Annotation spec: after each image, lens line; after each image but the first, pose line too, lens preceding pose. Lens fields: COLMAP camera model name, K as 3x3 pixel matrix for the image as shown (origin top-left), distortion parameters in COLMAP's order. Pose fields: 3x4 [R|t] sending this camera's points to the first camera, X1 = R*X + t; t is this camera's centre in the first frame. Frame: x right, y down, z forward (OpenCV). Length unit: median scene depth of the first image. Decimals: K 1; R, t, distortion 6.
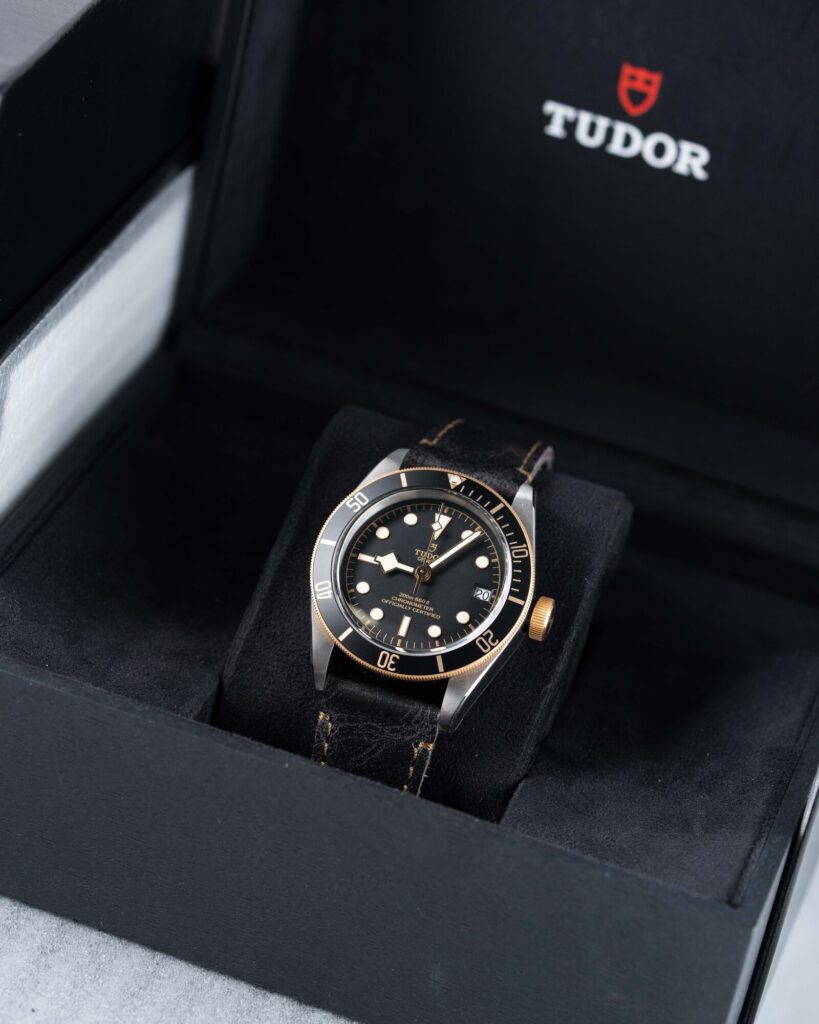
lens RADIAL K [[4772.3, 0, 408.8], [0, 4772.3, 509.7], [0, 0, 1]] dist [0.333856, 0.000000]
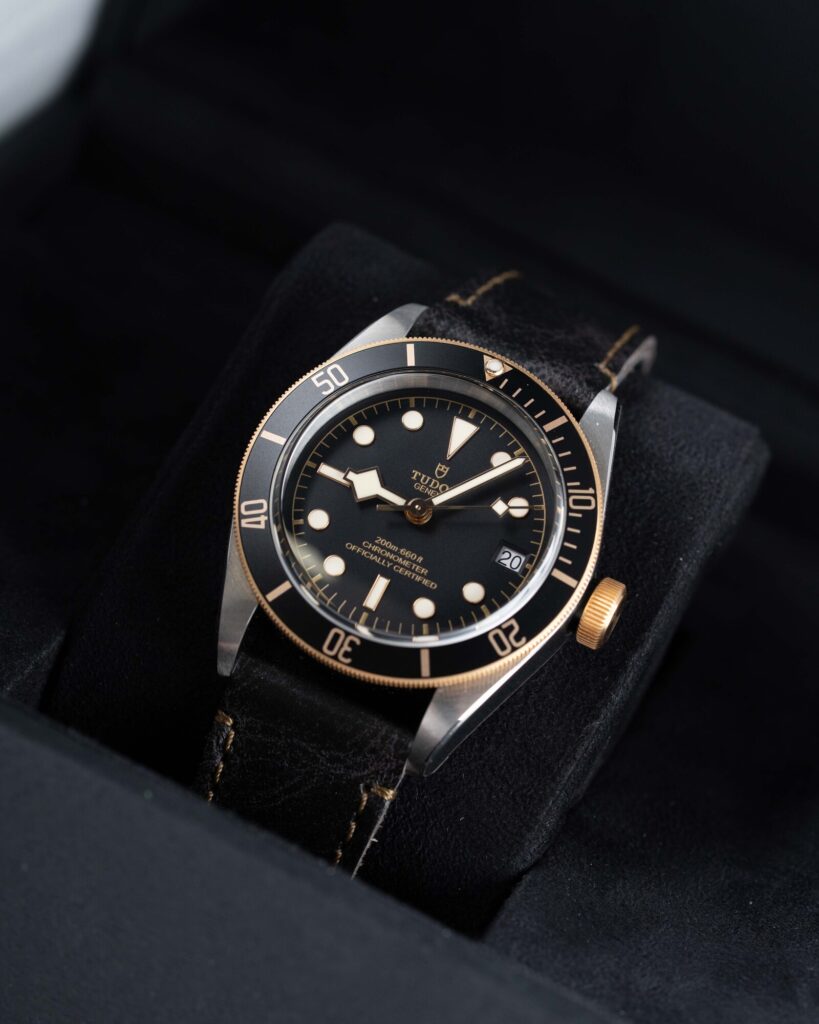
lens RADIAL K [[4772.3, 0, 410.8], [0, 4772.3, 514.9], [0, 0, 1]] dist [0.333856, 0.000000]
pose [[0.988875, 0.148705, 0.003712, -0.000289], [-0.148751, 0.988602, 0.023225, -0.000157], [-0.000216, -0.023519, 0.999723, 0.390444]]
